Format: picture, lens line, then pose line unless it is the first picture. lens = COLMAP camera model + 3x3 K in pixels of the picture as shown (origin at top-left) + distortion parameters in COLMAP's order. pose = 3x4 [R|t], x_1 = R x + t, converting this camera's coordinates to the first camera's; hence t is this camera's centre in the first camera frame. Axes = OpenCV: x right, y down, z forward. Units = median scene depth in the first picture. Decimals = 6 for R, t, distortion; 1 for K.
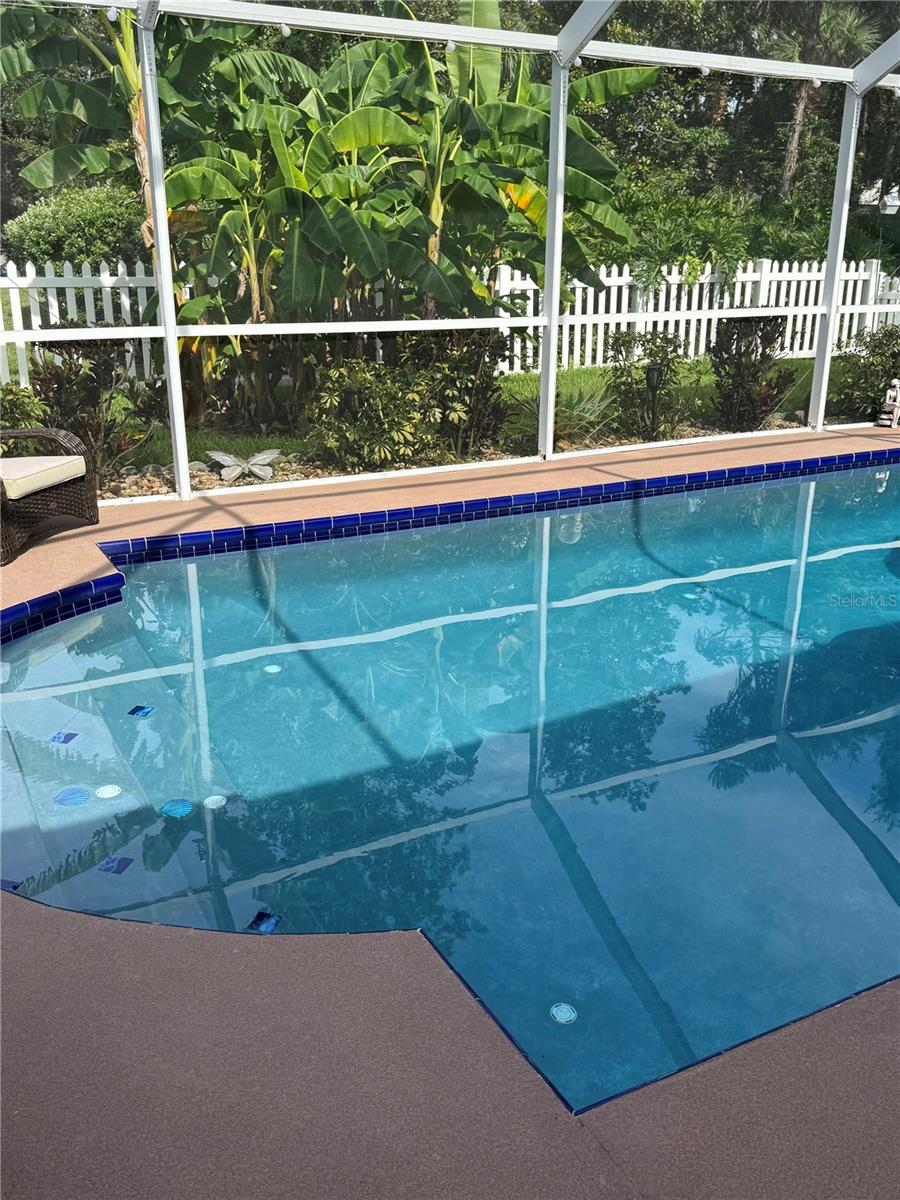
lens RADIAL K [[1053.8, 0, 449.4], [0, 1053.8, 628.5], [0, 0, 1]] dist [0.077381, -0.137543]
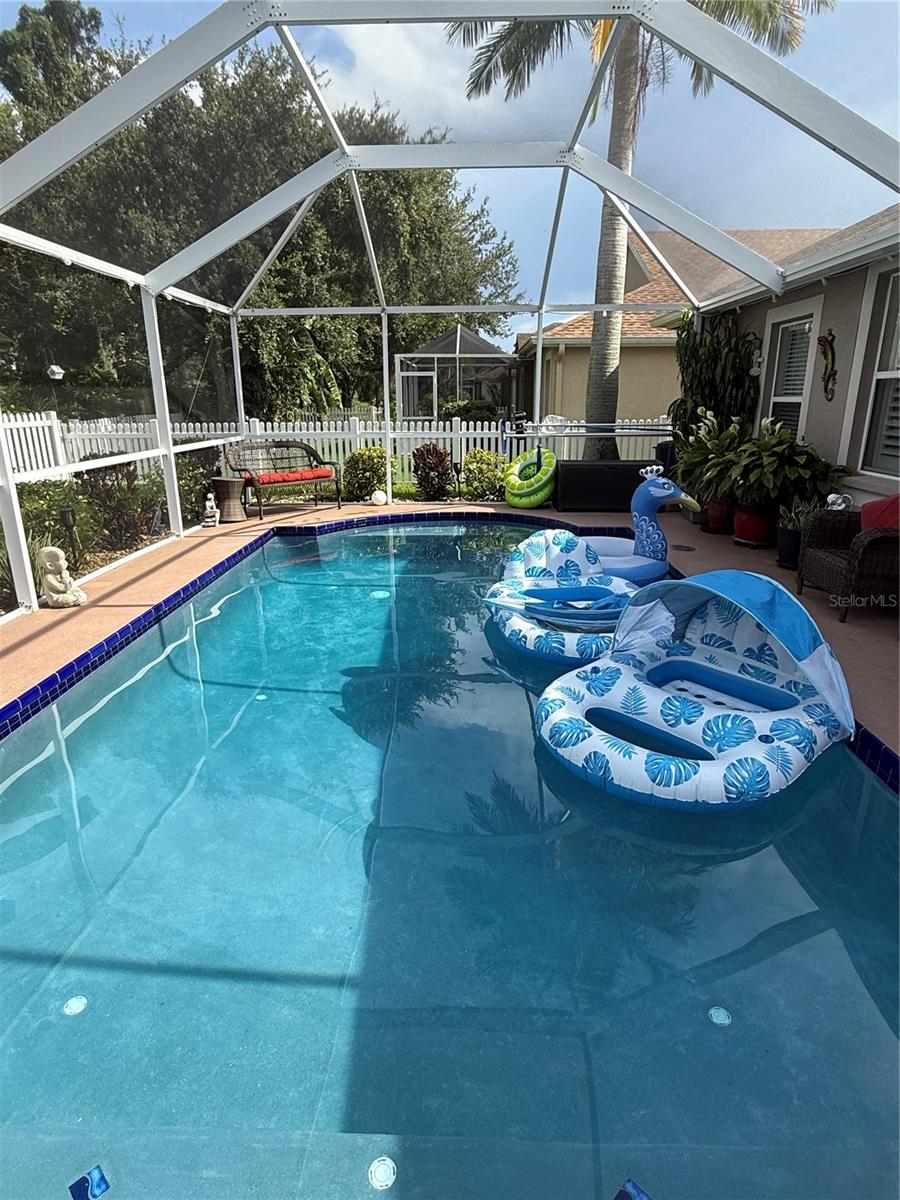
lens RADIAL K [[673.4, 0, 450.0], [0, 673.4, 593.7], [0, 0, 1]] dist [0.003544, -0.001747]
pose [[0.510933, -0.251902, 0.821884, -0.197220], [0.300604, 0.948093, 0.103711, -0.101295], [-0.805348, 0.194072, 0.560135, 0.248532]]
